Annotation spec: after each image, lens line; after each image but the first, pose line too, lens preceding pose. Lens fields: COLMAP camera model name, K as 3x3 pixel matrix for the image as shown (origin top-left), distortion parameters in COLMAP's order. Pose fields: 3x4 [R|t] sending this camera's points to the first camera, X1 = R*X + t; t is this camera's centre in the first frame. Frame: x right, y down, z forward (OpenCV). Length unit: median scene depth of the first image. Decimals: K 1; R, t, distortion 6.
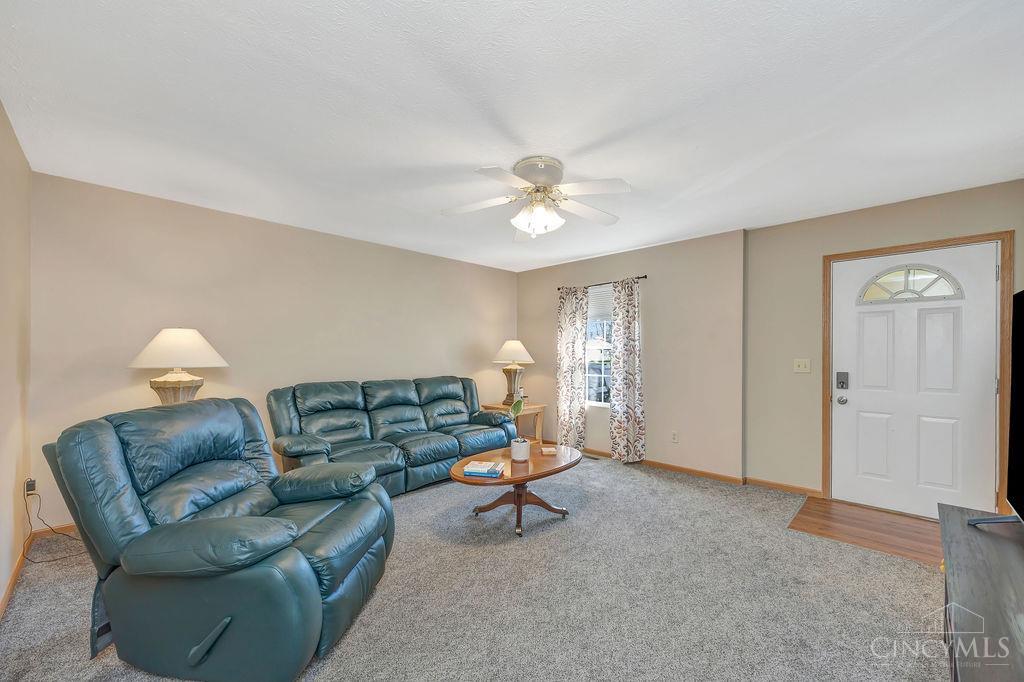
lens RADIAL K [[391.8, 0, 518.3], [0, 391.8, 357.9], [0, 0, 1]] dist [-0.013101, -0.000039]
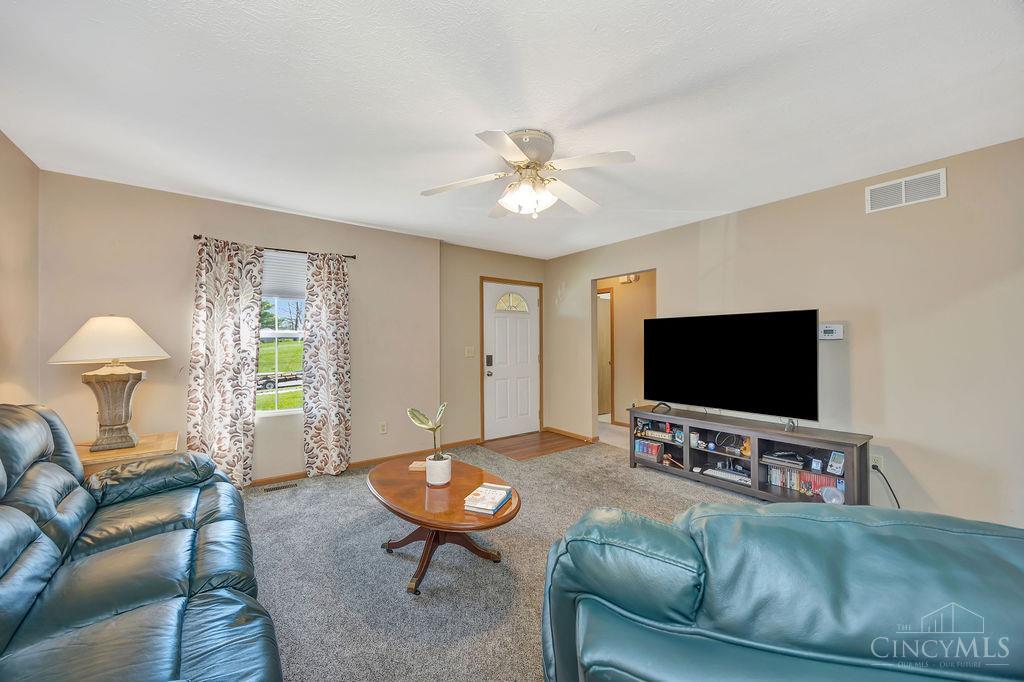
lens RADIAL K [[391.8, 0, 507.7], [0, 391.8, 342.1], [0, 0, 1]] dist [-0.013101, -0.000039]
pose [[0.159067, 0.001463, 0.987267, -0.487218], [0.013071, 0.999908, -0.003588, -0.005086], [-0.987181, 0.013475, 0.159033, 0.501915]]
